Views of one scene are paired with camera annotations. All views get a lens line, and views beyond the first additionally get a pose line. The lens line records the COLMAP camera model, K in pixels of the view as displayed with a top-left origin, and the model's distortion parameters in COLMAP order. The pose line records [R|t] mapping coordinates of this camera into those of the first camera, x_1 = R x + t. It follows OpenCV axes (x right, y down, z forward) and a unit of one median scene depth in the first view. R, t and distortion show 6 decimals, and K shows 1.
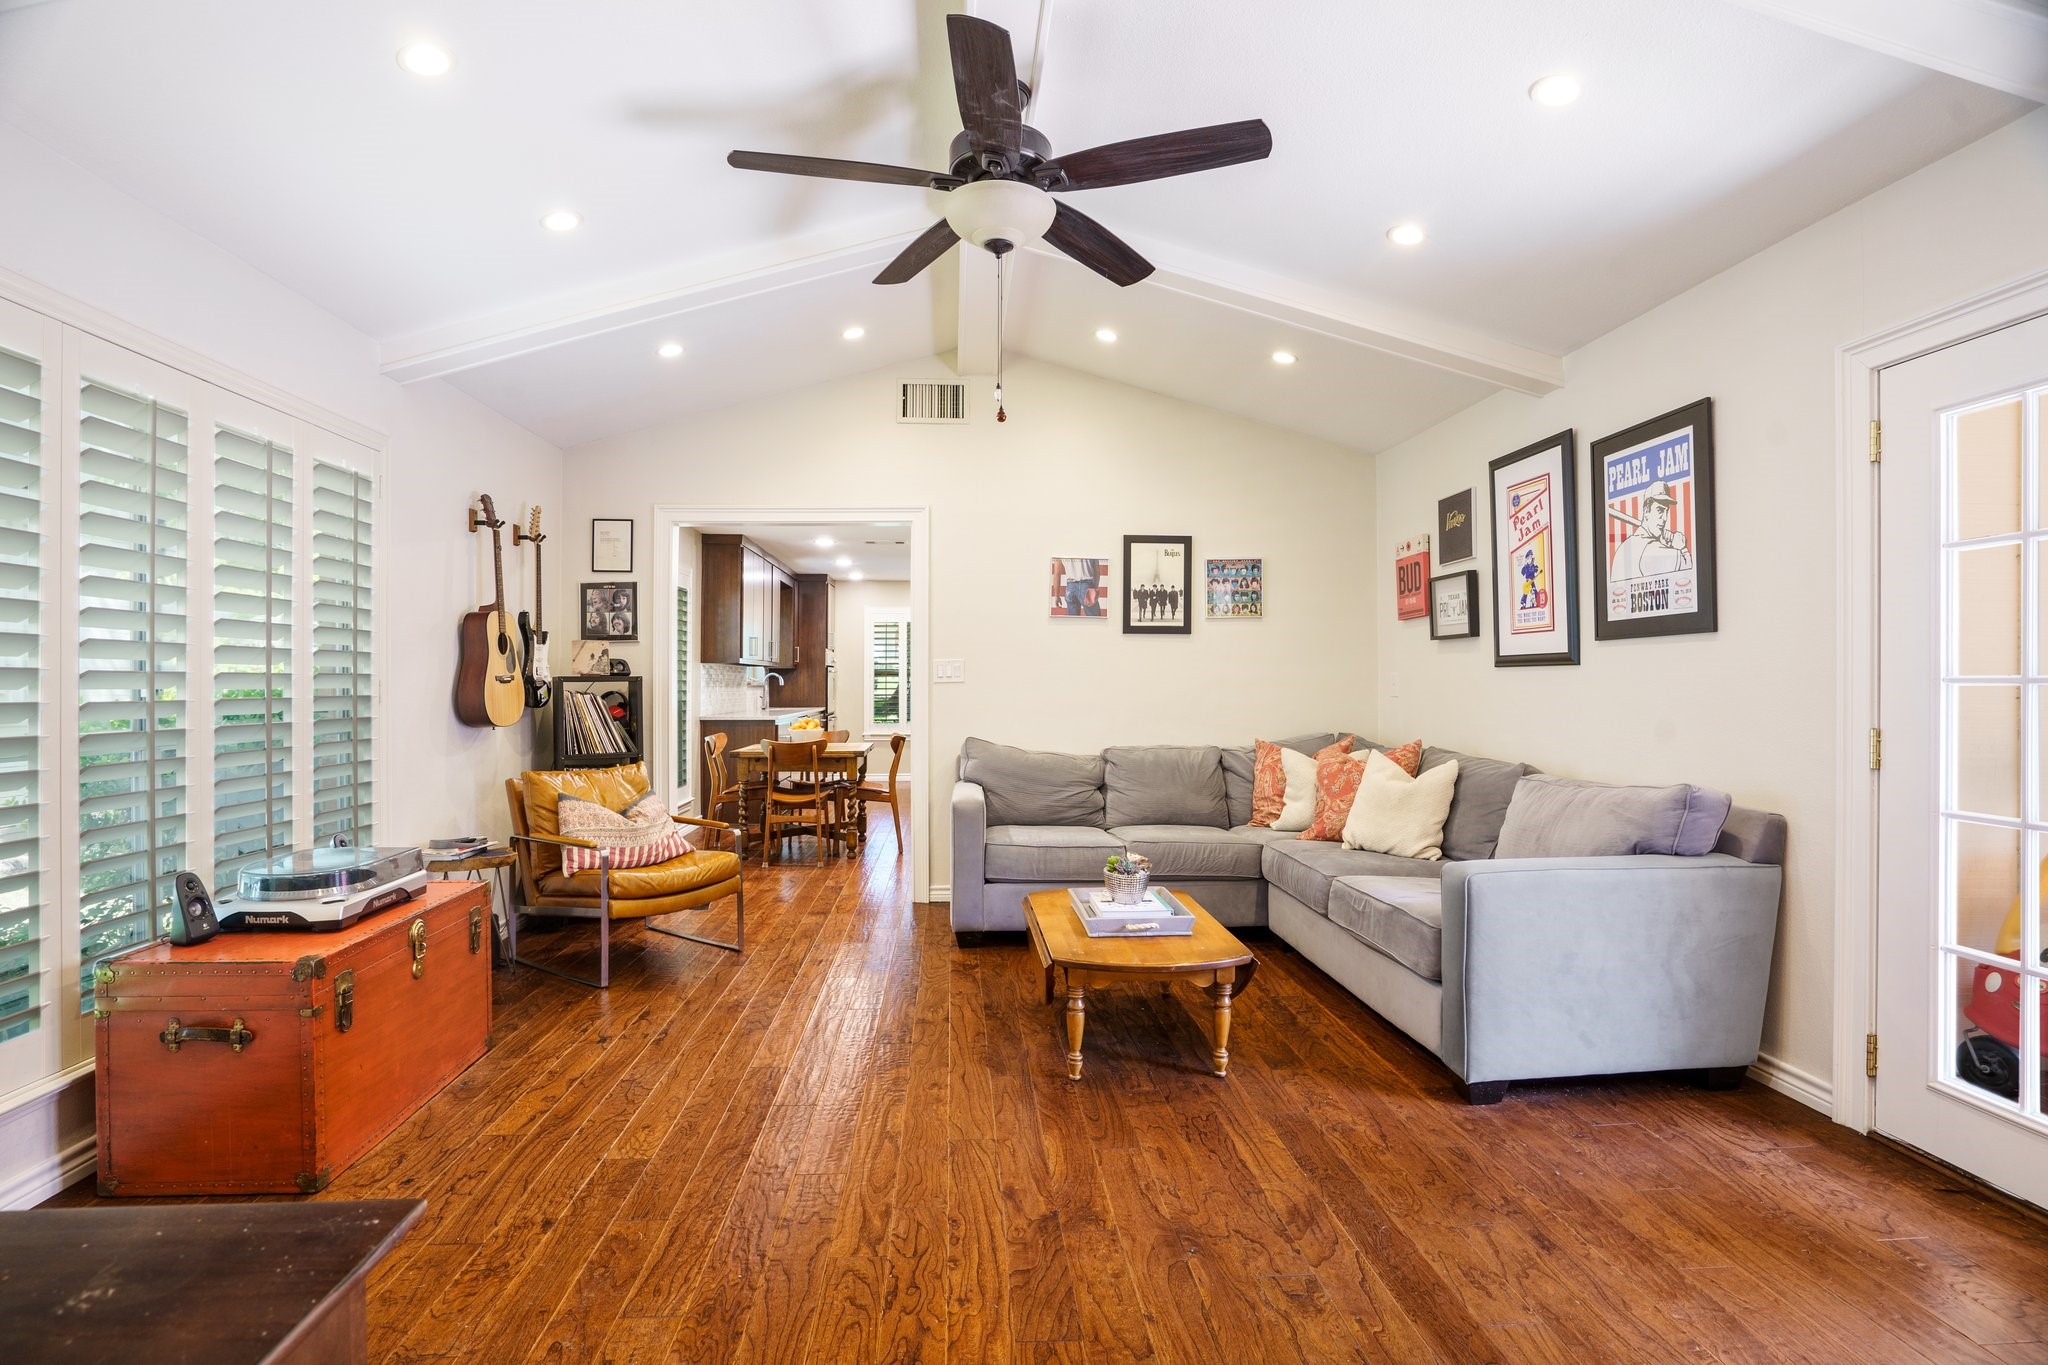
lens RADIAL K [[954.4, 0, 1011.4], [0, 954.4, 682.8], [0, 0, 1]] dist [-0.000543, 0.000033]
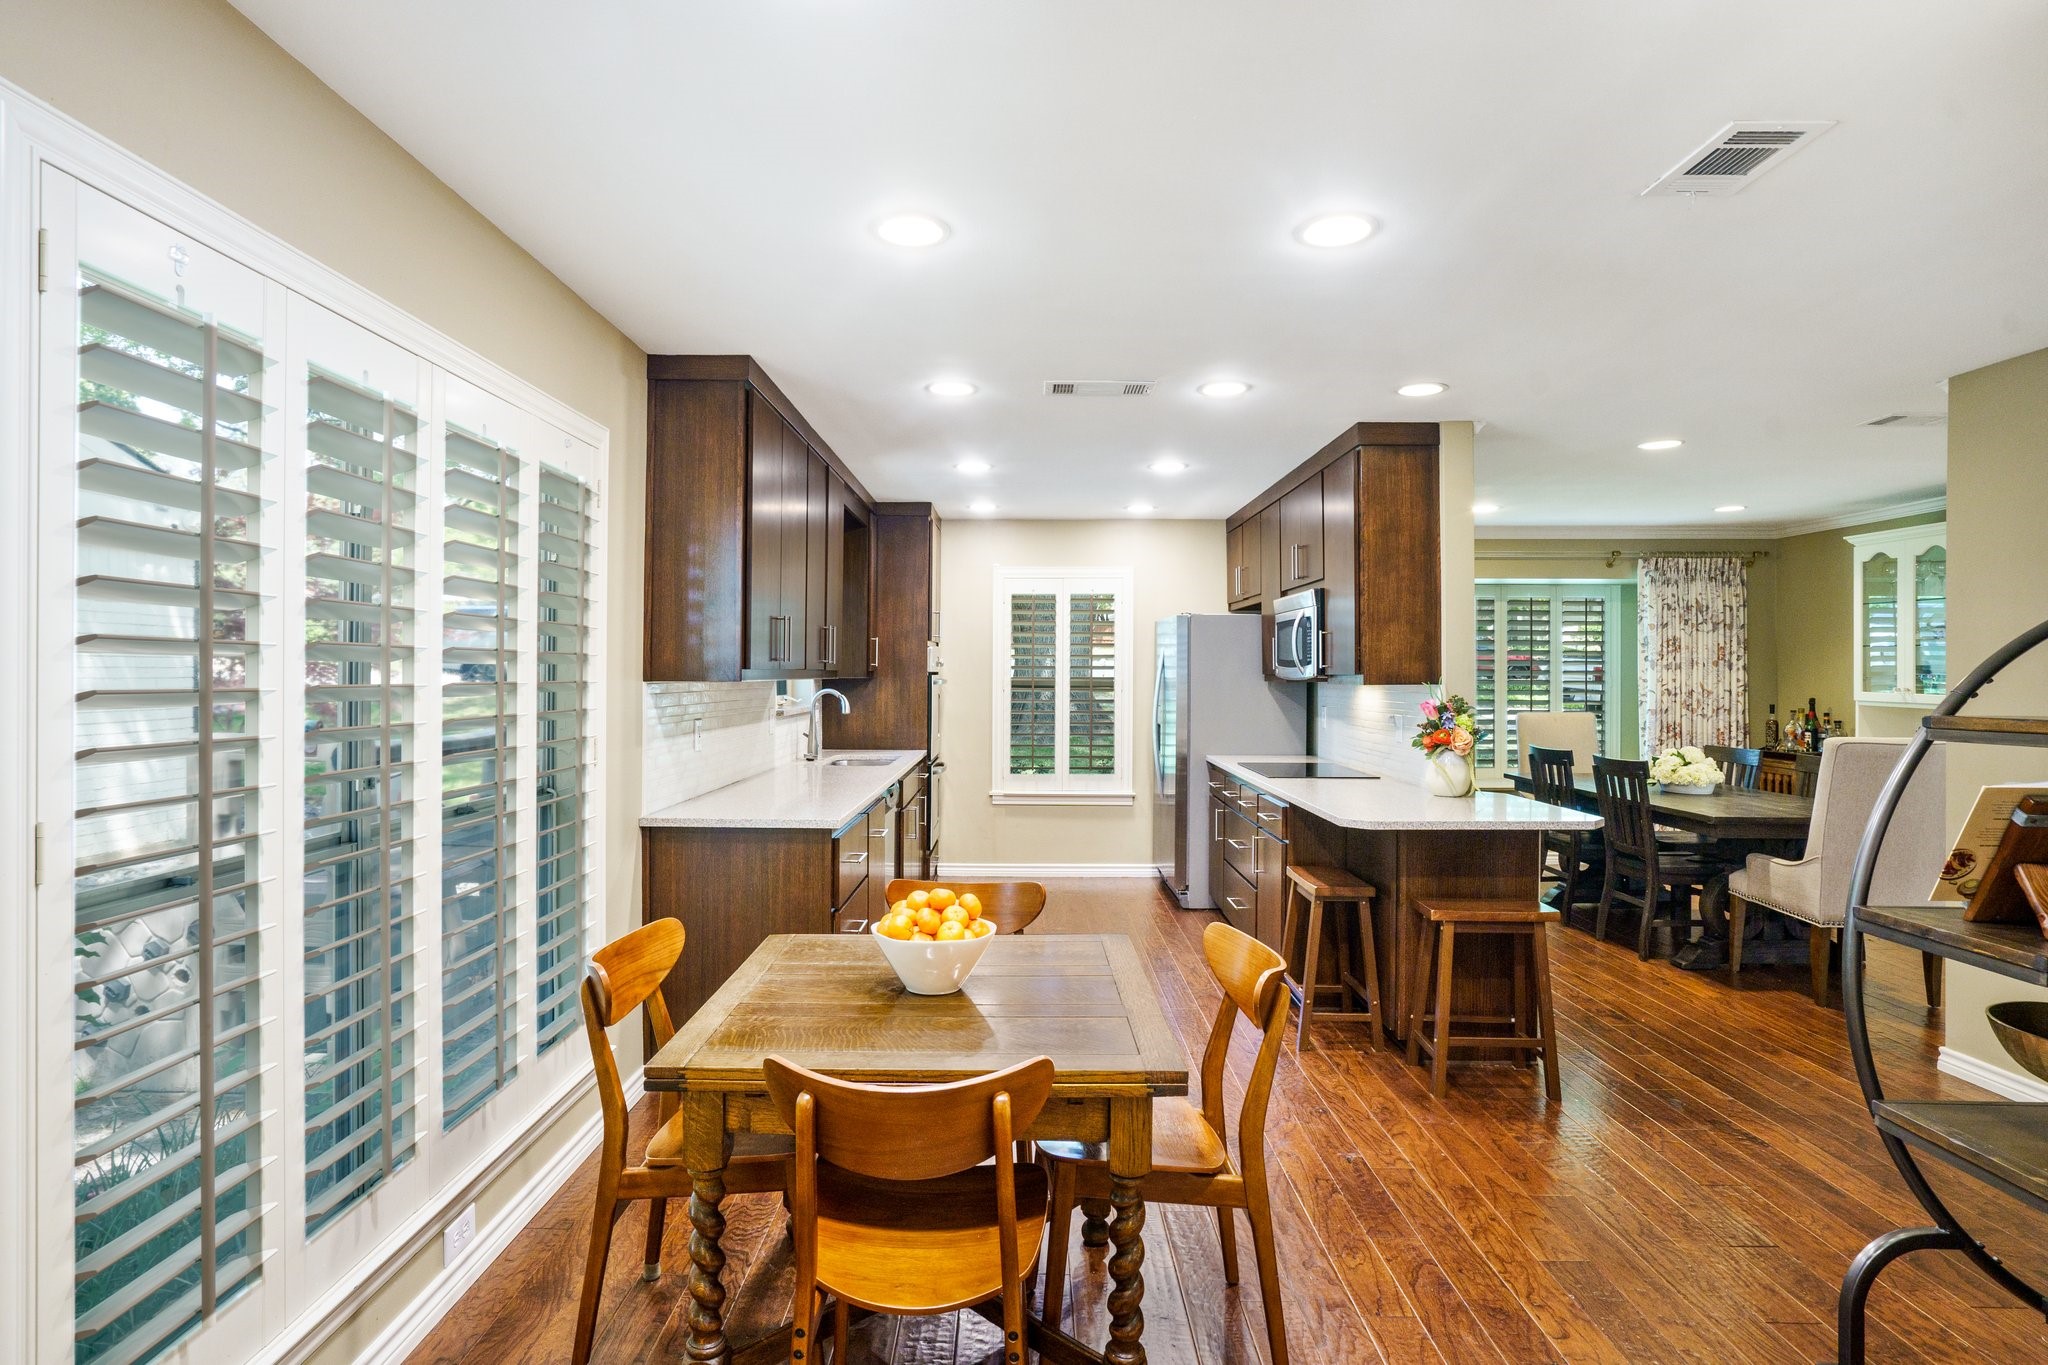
lens RADIAL K [[1049.4, 0, 1027.1], [0, 1049.4, 670.9], [0, 0, 1]] dist [0.001408, 0.000056]
pose [[0.997789, 0.000059, -0.066458, -0.104988], [-0.000299, 0.999993, -0.003600, -0.017957], [0.066458, 0.003612, 0.997783, 0.437417]]
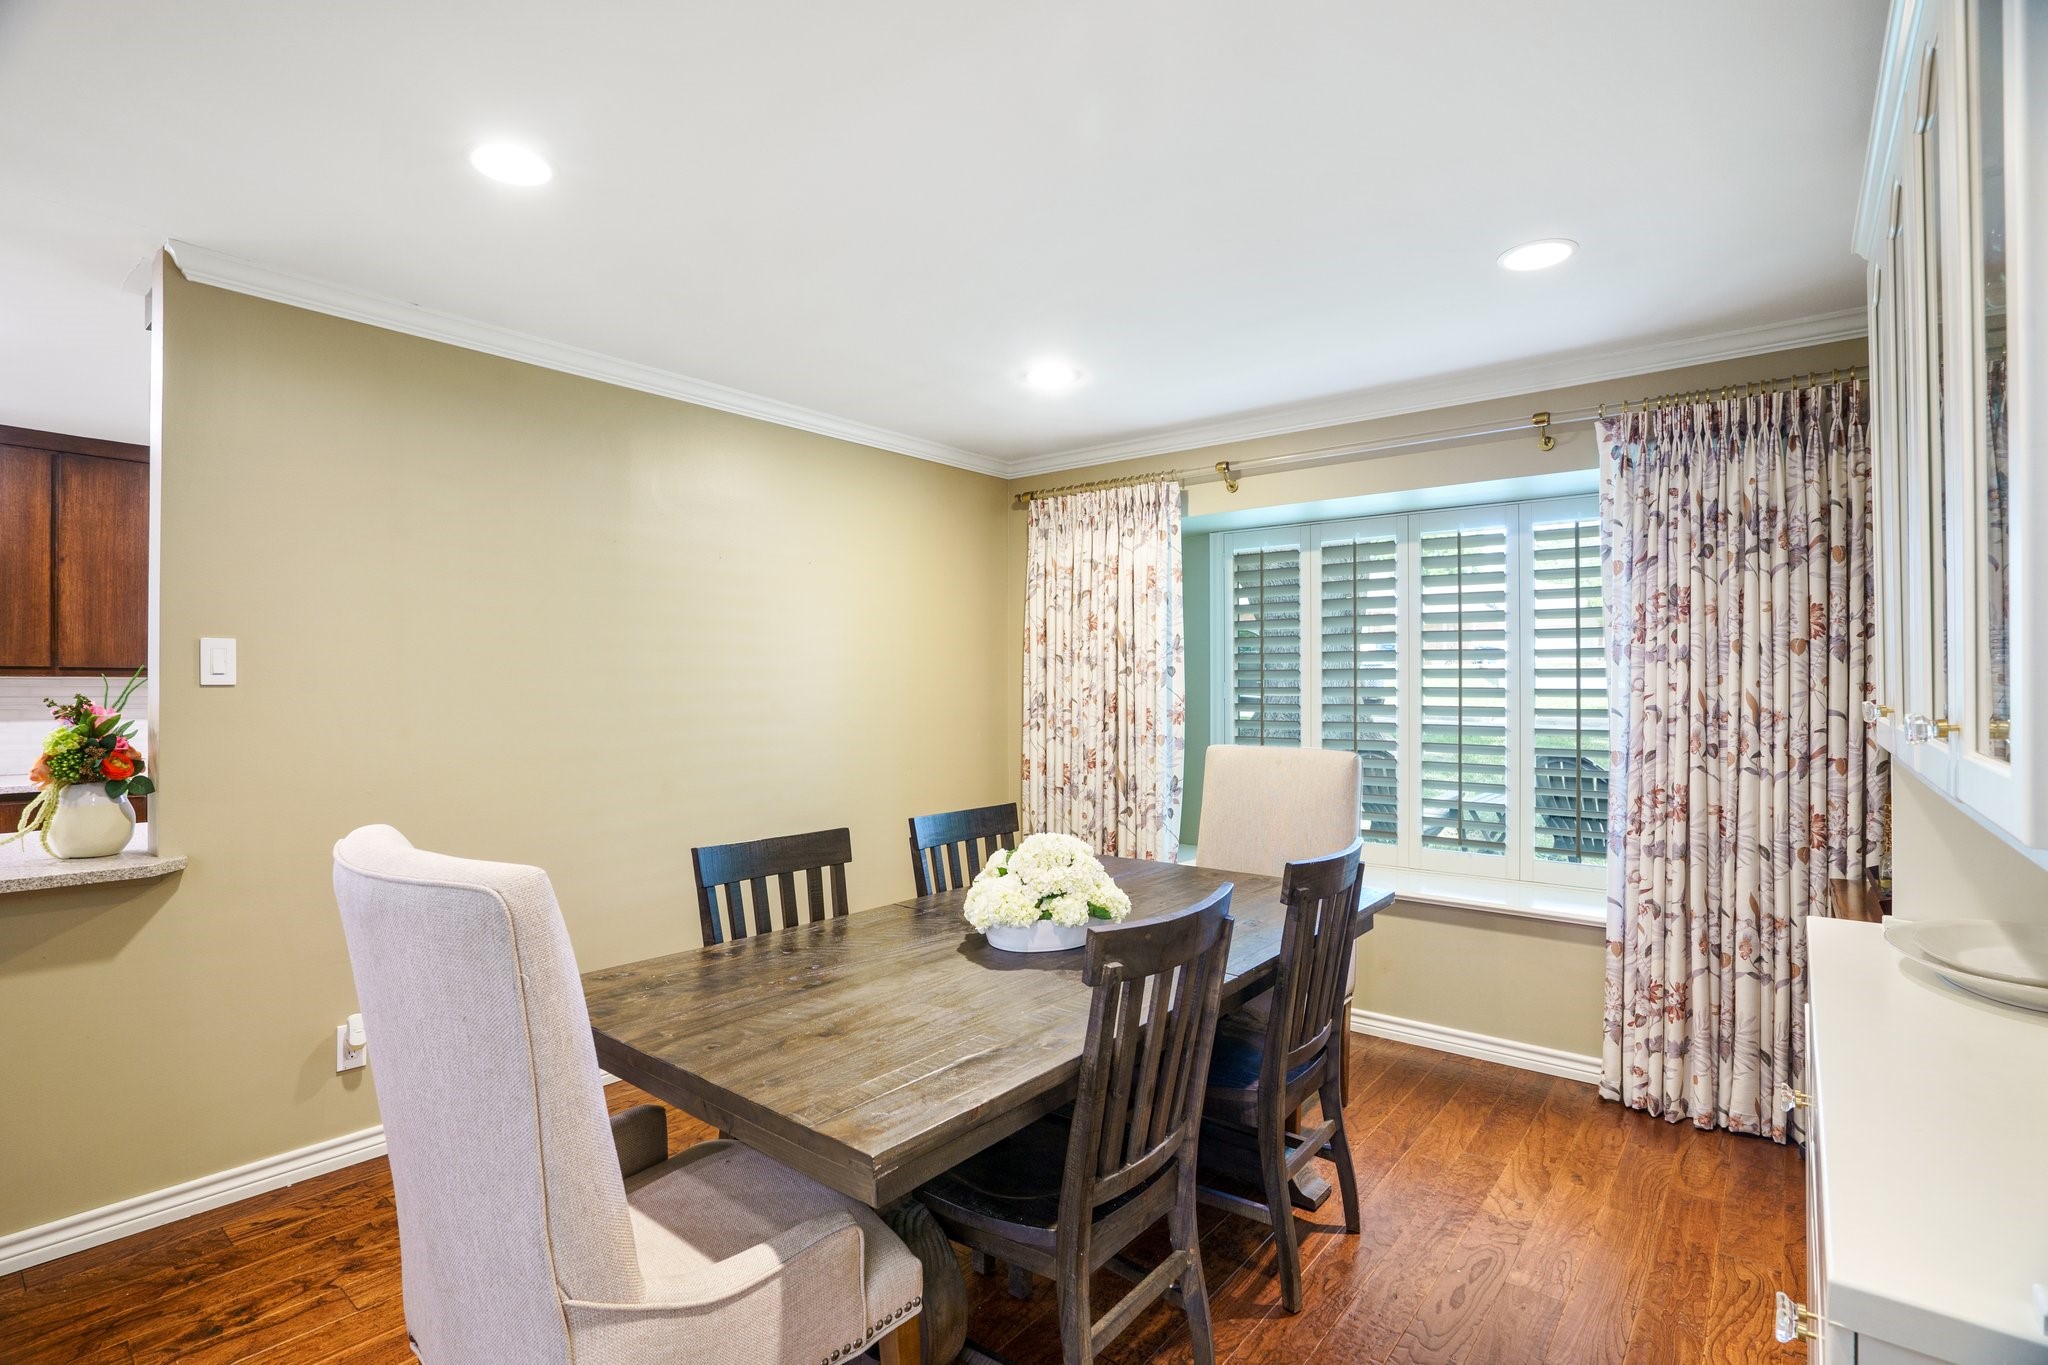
lens RADIAL K [[954.4, 0, 1017.3], [0, 954.4, 684.3], [0, 0, 1]] dist [-0.000543, 0.000033]
pose [[0.735331, 0.004523, -0.677693, 0.283141], [-0.005719, 0.999984, 0.000468, -0.014501], [0.677684, 0.003532, 0.735345, 0.791934]]
